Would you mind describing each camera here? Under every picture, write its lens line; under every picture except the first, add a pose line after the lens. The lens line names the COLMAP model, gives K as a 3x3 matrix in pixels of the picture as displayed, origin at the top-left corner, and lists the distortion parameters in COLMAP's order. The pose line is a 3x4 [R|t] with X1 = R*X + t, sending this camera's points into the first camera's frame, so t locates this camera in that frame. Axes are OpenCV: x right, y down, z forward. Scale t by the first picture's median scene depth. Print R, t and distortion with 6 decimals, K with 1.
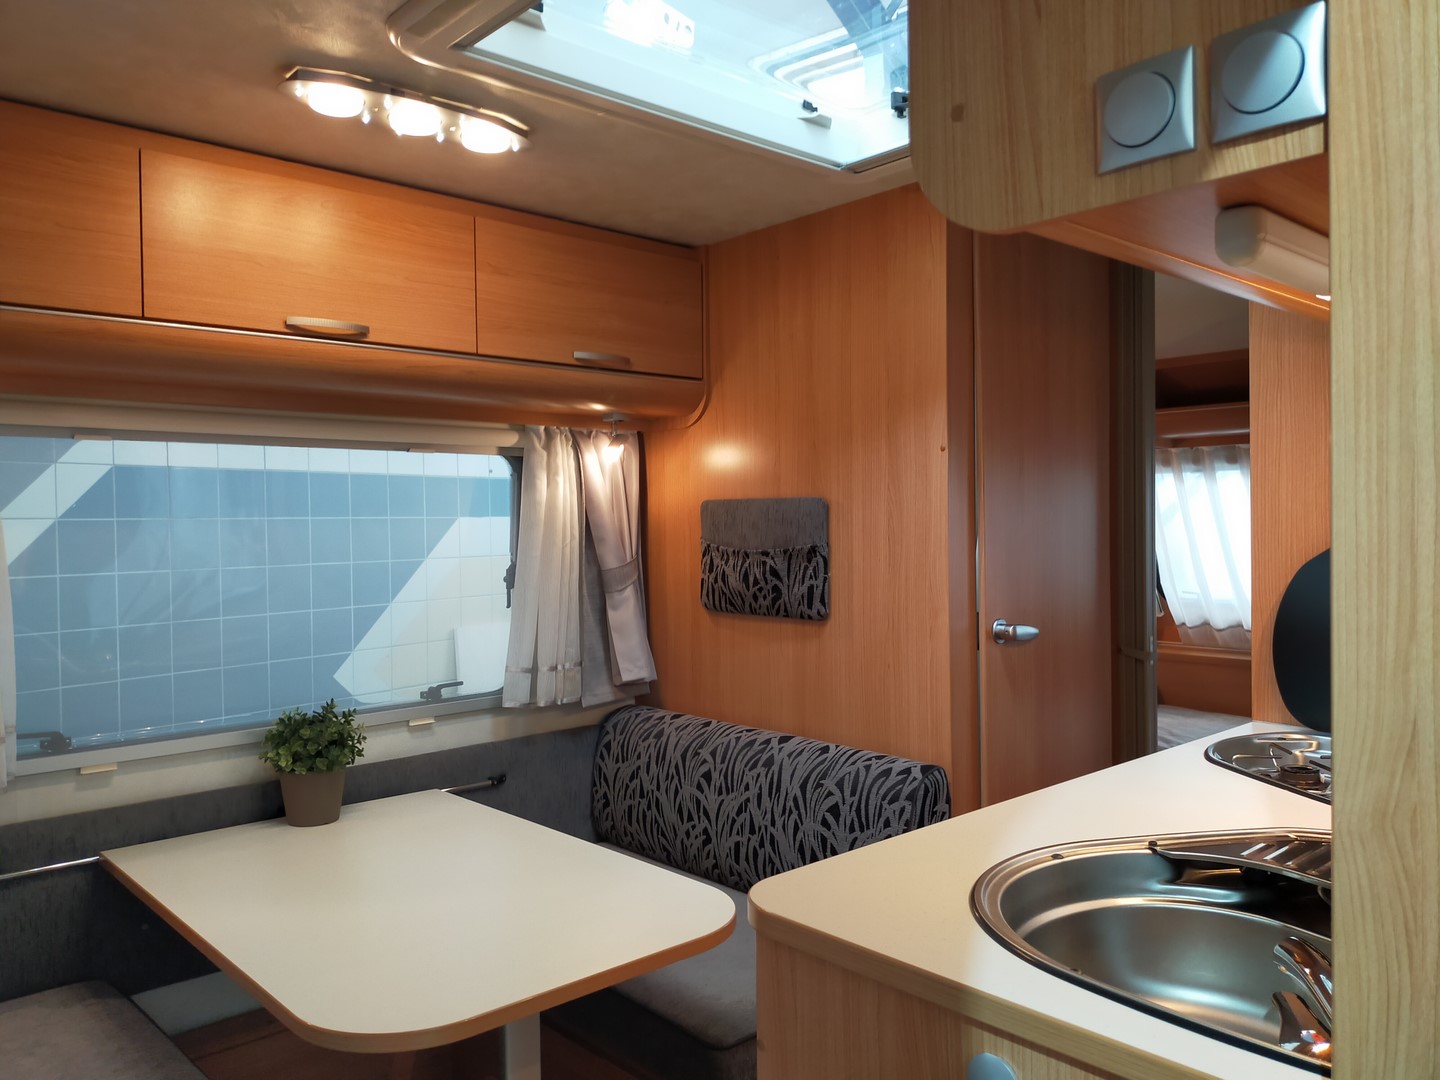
lens RADIAL K [[1072.7, 0, 722.0], [0, 1072.7, 539.1], [0, 0, 1]] dist [0.095348, -0.134618]
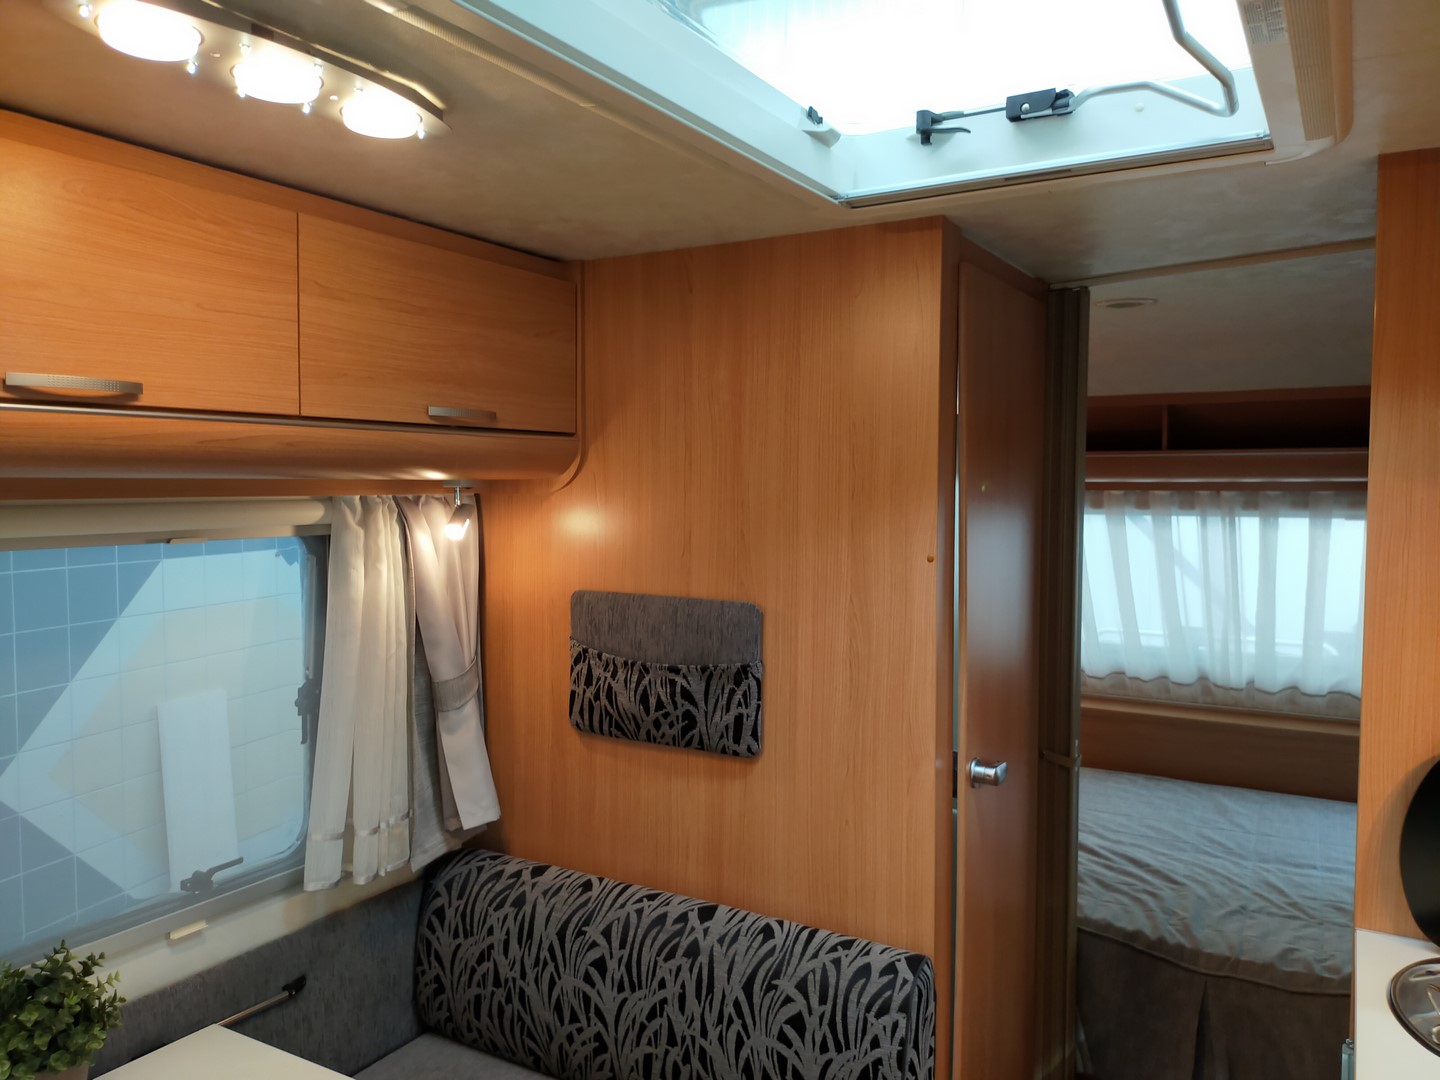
lens RADIAL K [[1075.1, 0, 723.9], [0, 1075.1, 528.7], [0, 0, 1]] dist [0.039252, -0.073431]
pose [[0.954007, 0.001781, 0.299778, -0.160129], [-0.010105, 0.999605, 0.026219, -0.110534], [-0.299613, -0.028043, 0.953649, 0.251434]]
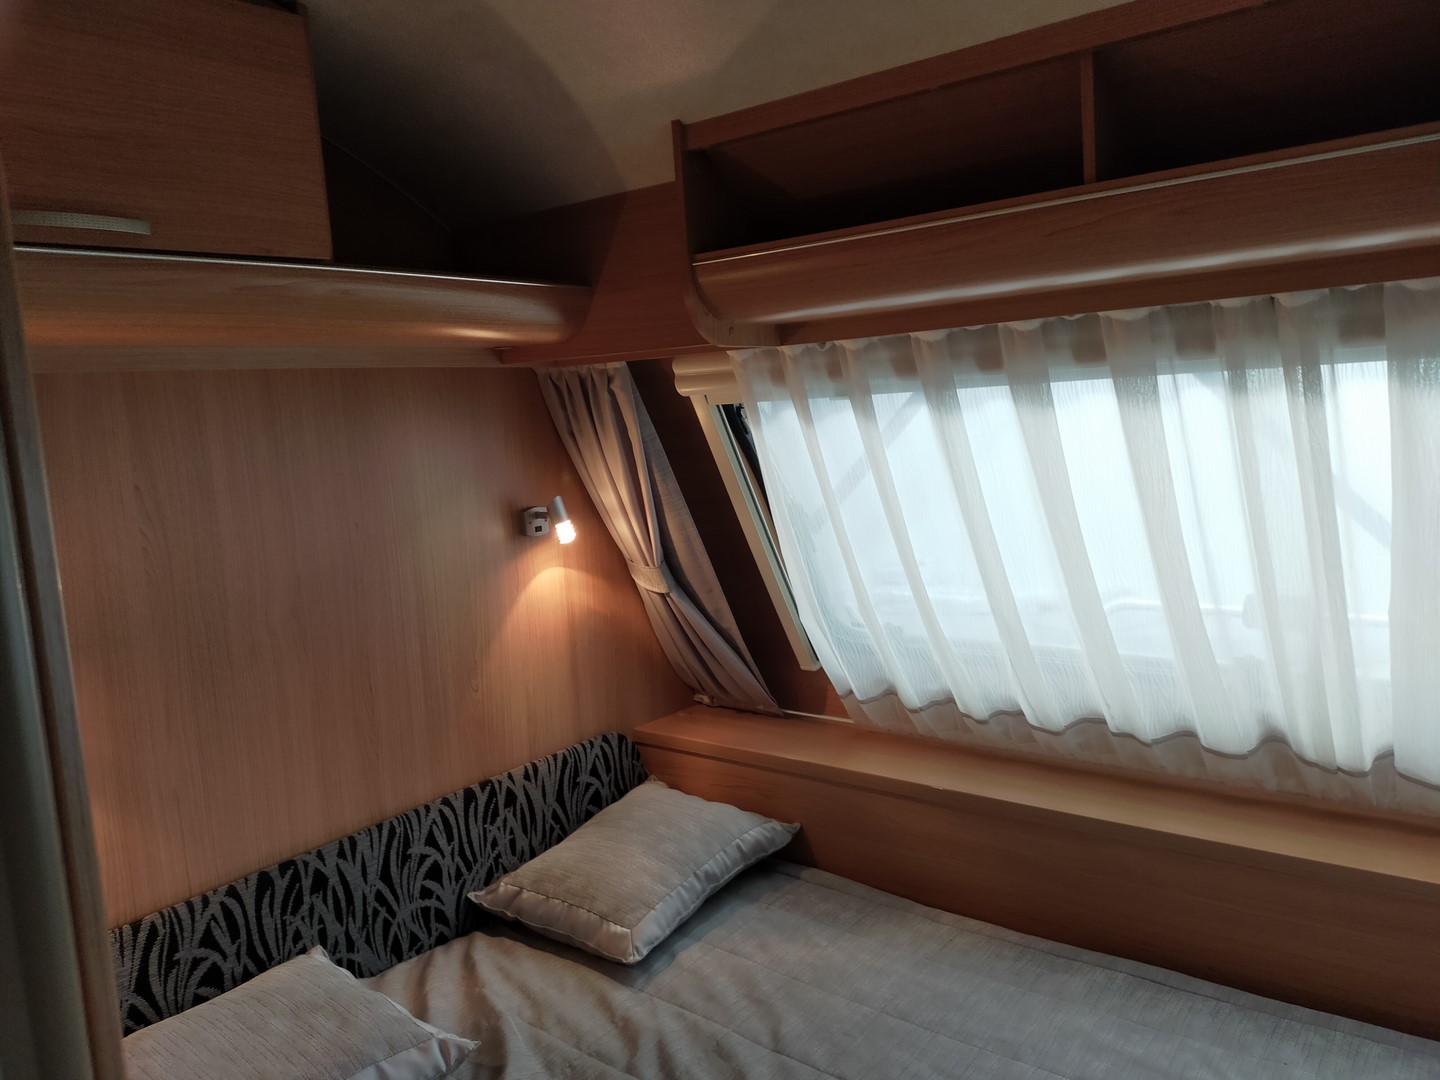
lens RADIAL K [[1065.3, 0, 720.0], [0, 1065.3, 540.0], [0, 0, 1]] dist [0.074101, -0.137002]
pose [[0.985521, -0.070860, 0.154034, 0.485191], [0.054262, 0.992514, 0.109414, -0.085725], [-0.160634, -0.099472, 0.981989, 0.882448]]
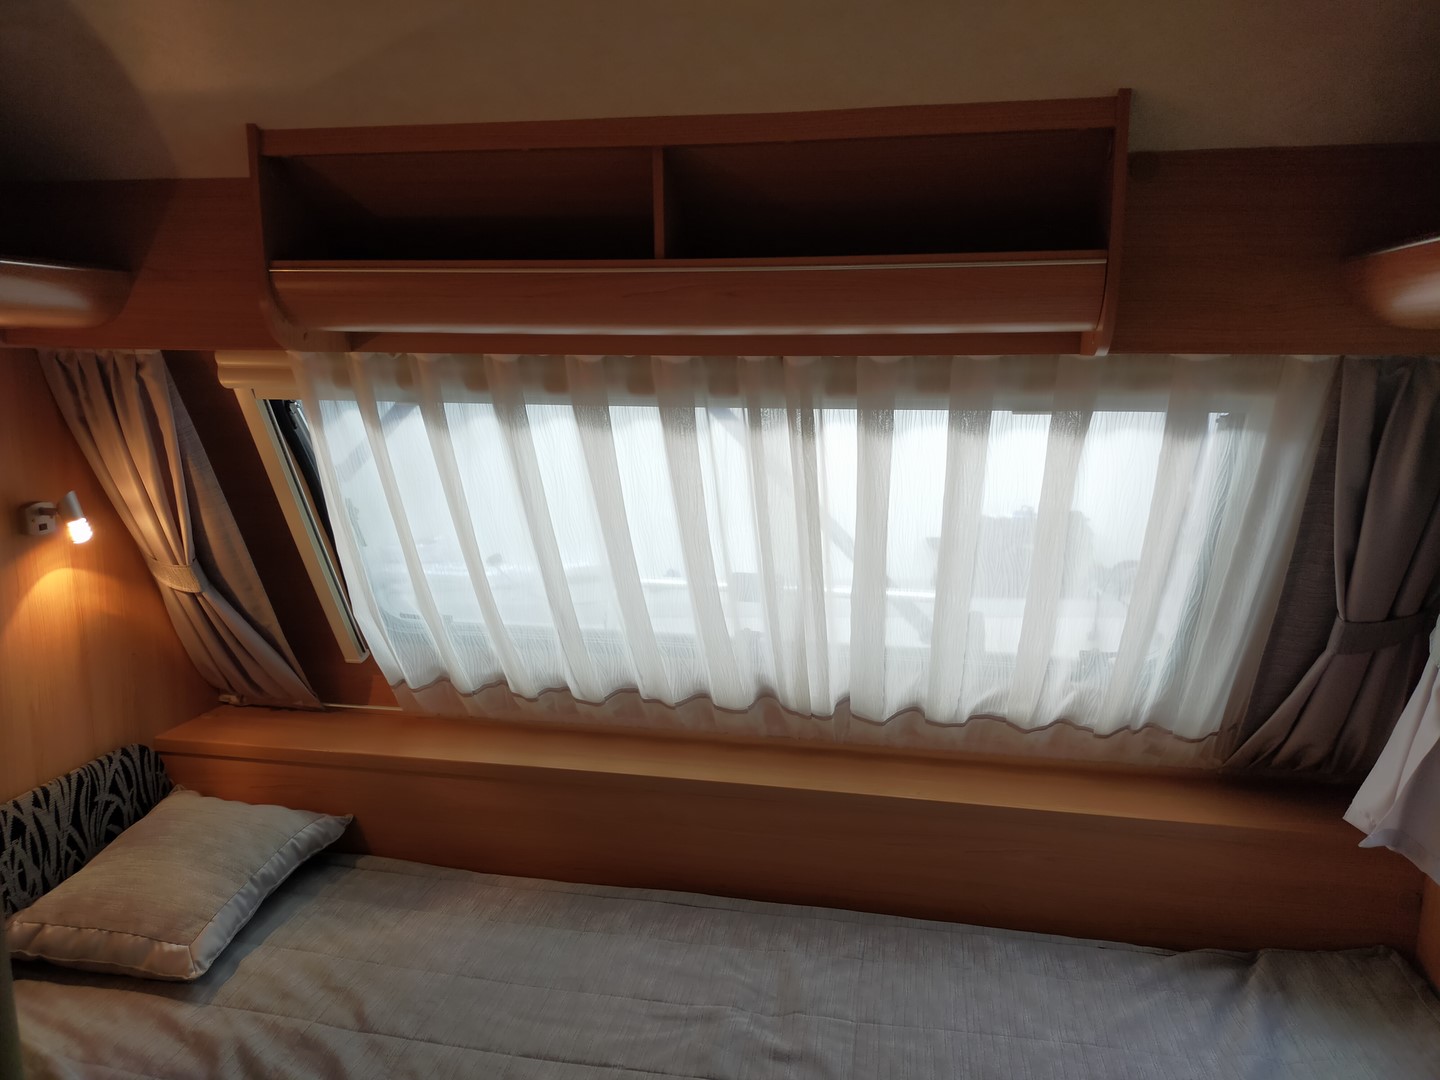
lens RADIAL K [[1088.9, 0, 702.4], [0, 1088.9, 542.6], [0, 0, 1]] dist [0.083620, -0.115684]
pose [[0.810662, -0.093003, 0.578081, 0.401305], [0.000721, 0.987462, 0.157854, -0.120892], [-0.585514, -0.127549, 0.800565, 0.838490]]
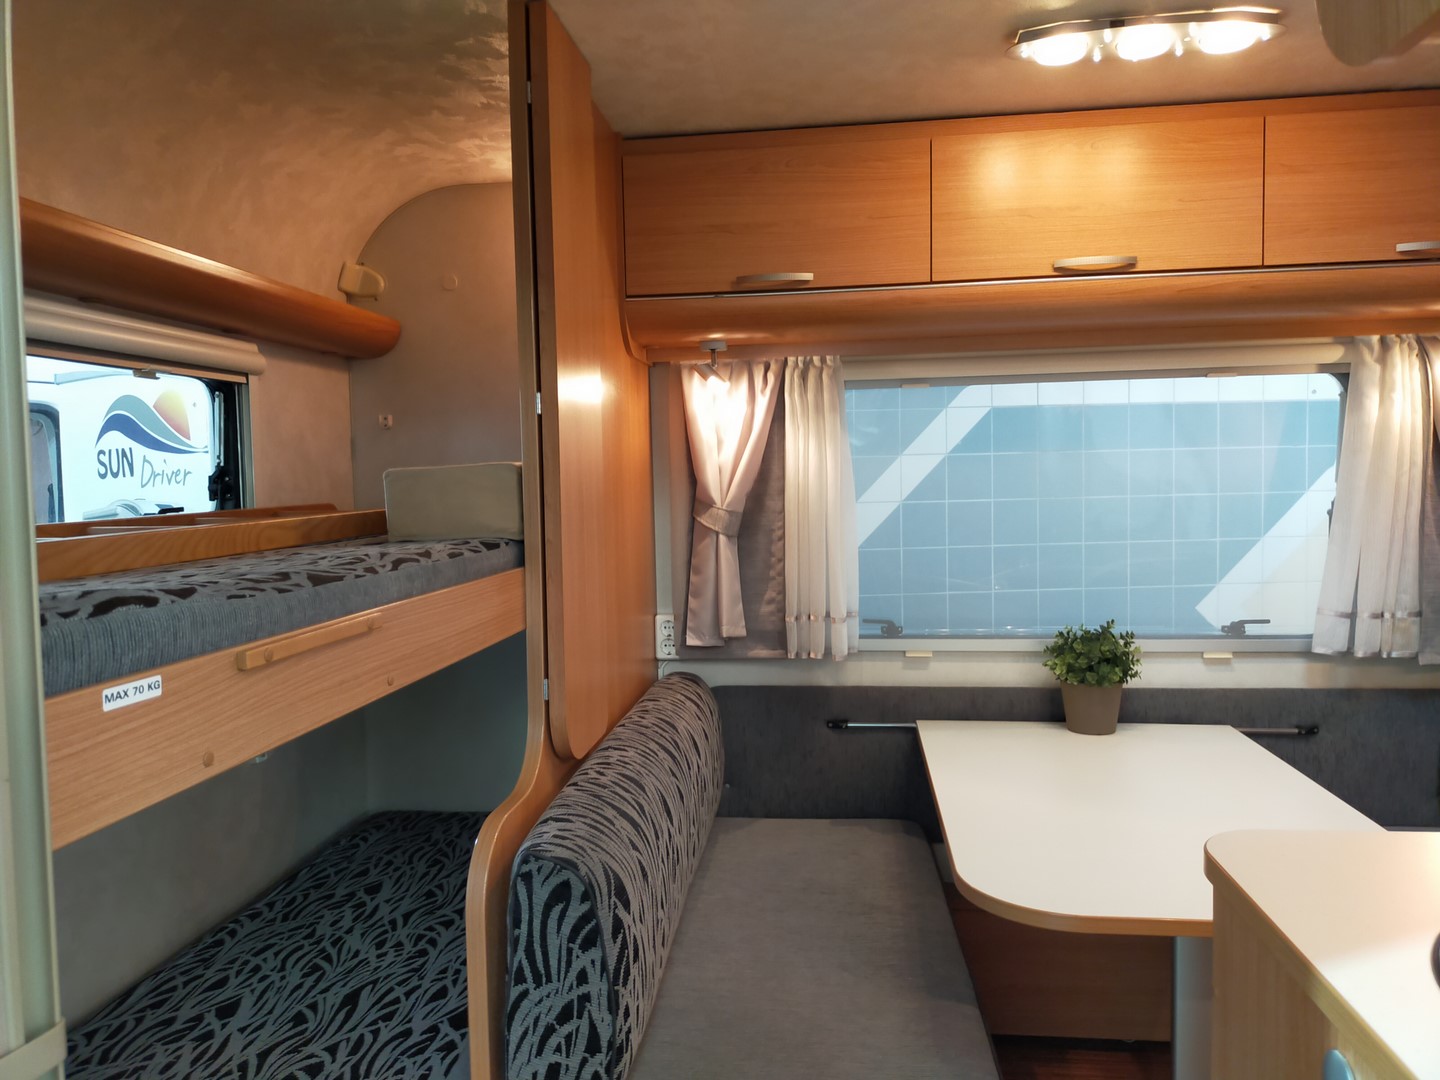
lens RADIAL K [[1072.7, 0, 722.0], [0, 1072.7, 539.1], [0, 0, 1]] dist [0.095348, -0.134618]
pose [[0.654391, 0.043576, -0.754899, 0.168408], [0.001683, 0.998252, 0.059083, 0.005670], [0.756154, -0.039934, 0.653174, 0.027431]]
